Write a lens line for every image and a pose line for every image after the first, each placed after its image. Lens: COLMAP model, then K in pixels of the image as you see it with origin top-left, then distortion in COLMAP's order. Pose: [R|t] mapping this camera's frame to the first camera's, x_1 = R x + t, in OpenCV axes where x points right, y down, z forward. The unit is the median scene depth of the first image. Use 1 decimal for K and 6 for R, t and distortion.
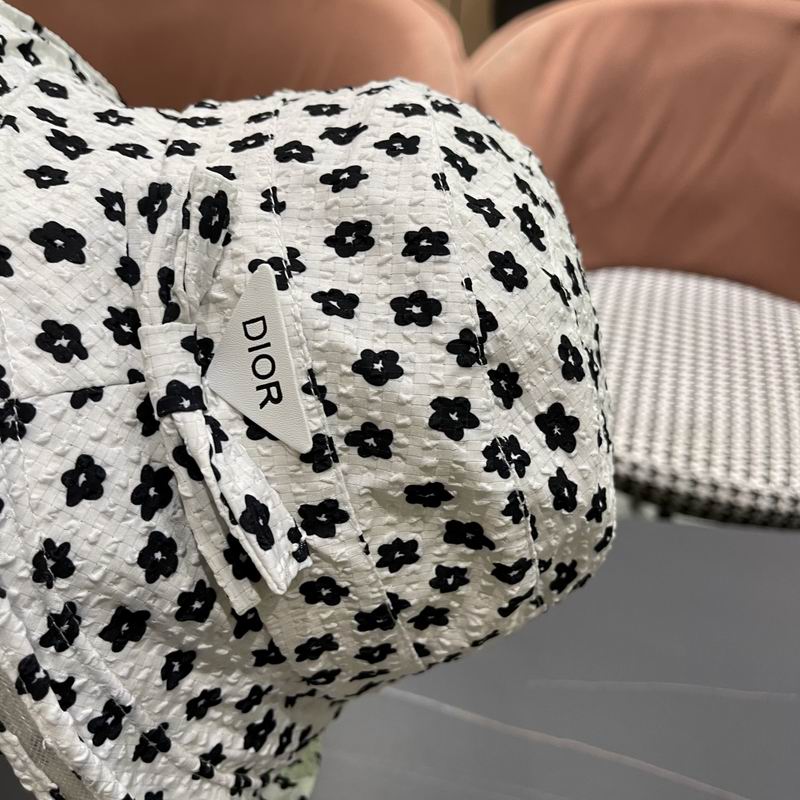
lens RADIAL K [[846.3, 0, 400.5], [0, 846.3, 403.7], [0, 0, 1]] dist [0.024740, 0.000000]
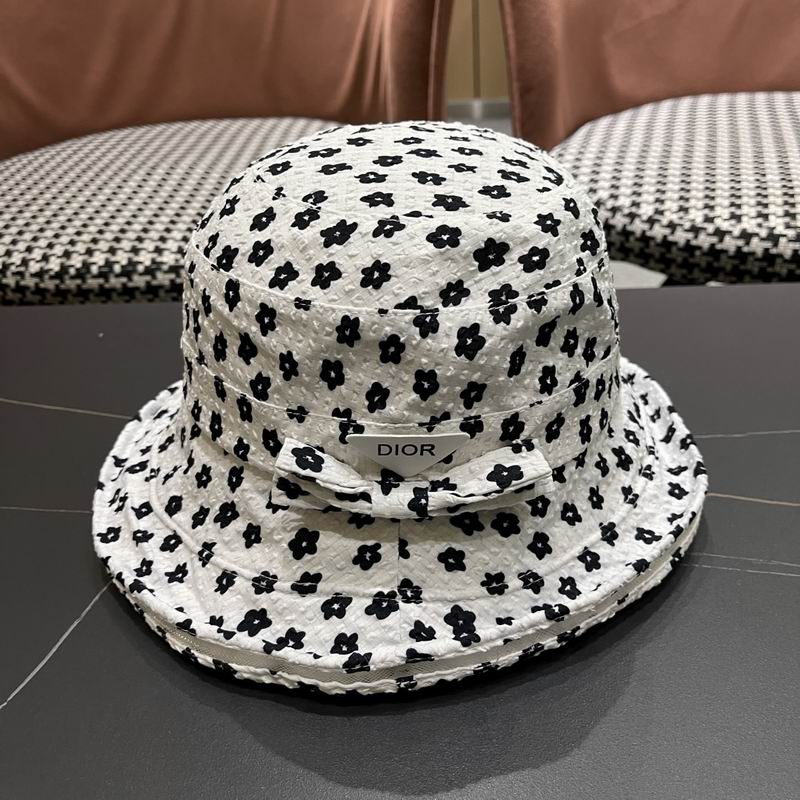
lens RADIAL K [[846.3, 0, 392.8], [0, 846.3, 413.4], [0, 0, 1]] dist [0.024740, 0.000000]
pose [[0.219429, -0.896465, -0.384970, 0.485425], [0.972768, 0.170838, 0.156643, -0.322282], [-0.074658, -0.408859, 0.909539, -0.384300]]
